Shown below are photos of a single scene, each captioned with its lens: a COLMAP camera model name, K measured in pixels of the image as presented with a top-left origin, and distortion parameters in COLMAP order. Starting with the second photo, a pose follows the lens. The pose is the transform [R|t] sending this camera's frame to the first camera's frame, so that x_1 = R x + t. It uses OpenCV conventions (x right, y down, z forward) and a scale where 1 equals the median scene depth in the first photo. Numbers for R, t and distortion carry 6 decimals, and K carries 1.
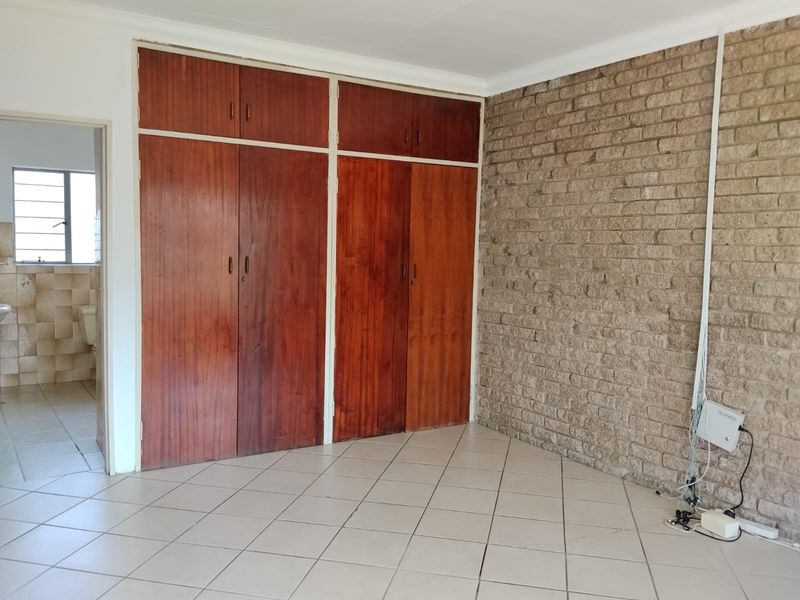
lens RADIAL K [[680.0, 0, 400.0], [0, 680.0, 300.0], [0, 0, 1]] dist [0.074991, -0.141808]
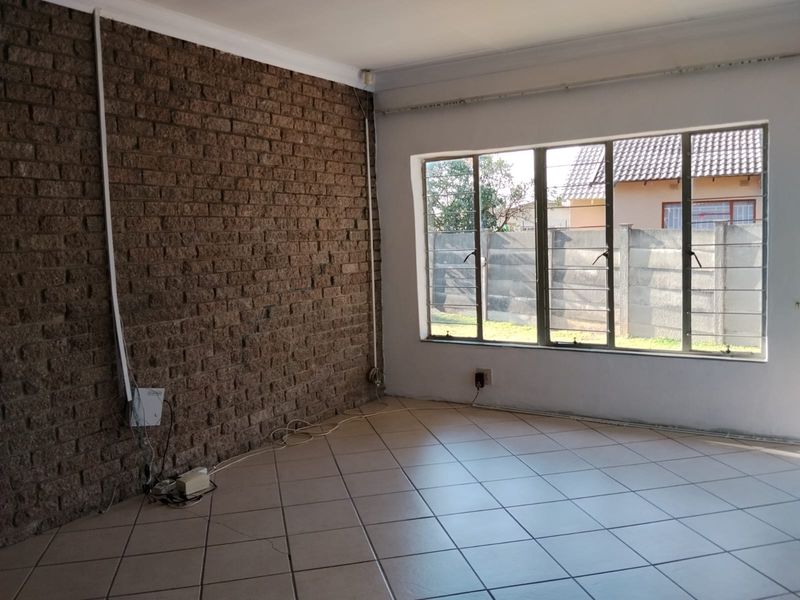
lens RADIAL K [[680.0, 0, 400.0], [0, 680.0, 300.0], [0, 0, 1]] dist [0.074991, -0.141808]
pose [[-0.425341, -0.087972, 0.900747, -0.601089], [0.093551, 0.985660, 0.140440, -0.083315], [-0.900185, 0.144000, -0.411012, 1.032129]]
